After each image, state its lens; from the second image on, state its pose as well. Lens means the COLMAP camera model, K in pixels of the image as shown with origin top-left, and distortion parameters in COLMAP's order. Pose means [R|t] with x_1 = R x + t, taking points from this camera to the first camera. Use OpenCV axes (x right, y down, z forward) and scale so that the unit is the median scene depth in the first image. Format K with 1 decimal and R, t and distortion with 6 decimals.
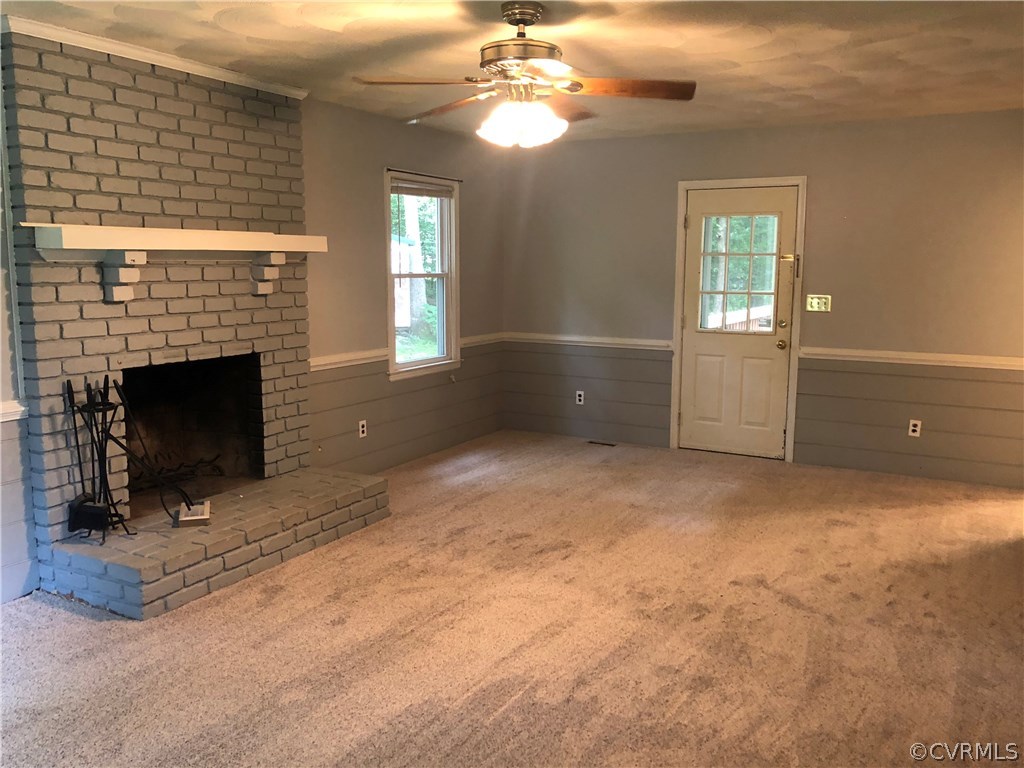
lens RADIAL K [[837.4, 0, 512.0], [0, 837.4, 384.0], [0, 0, 1]] dist [0.003095, 0.001650]
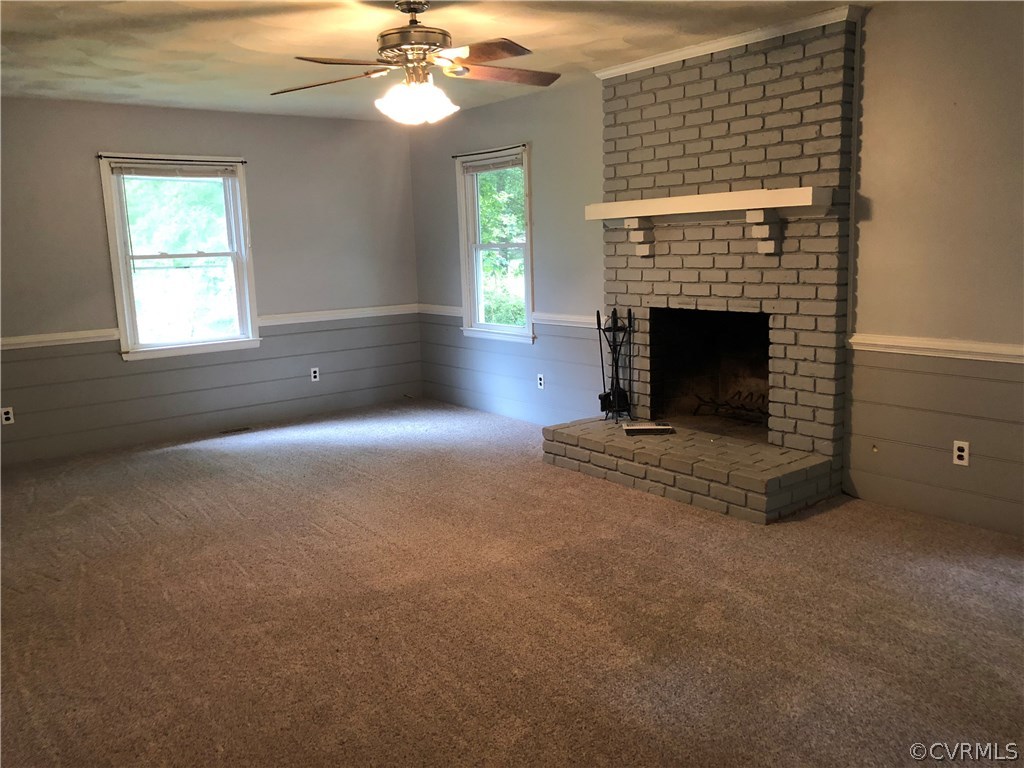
lens RADIAL K [[837.4, 0, 512.0], [0, 837.4, 384.0], [0, 0, 1]] dist [0.003095, 0.001650]
pose [[-0.390328, 0.171119, -0.904634, 0.798296], [-0.093226, 0.970179, 0.223743, -0.166876], [0.915944, 0.171668, -0.362735, 1.232322]]
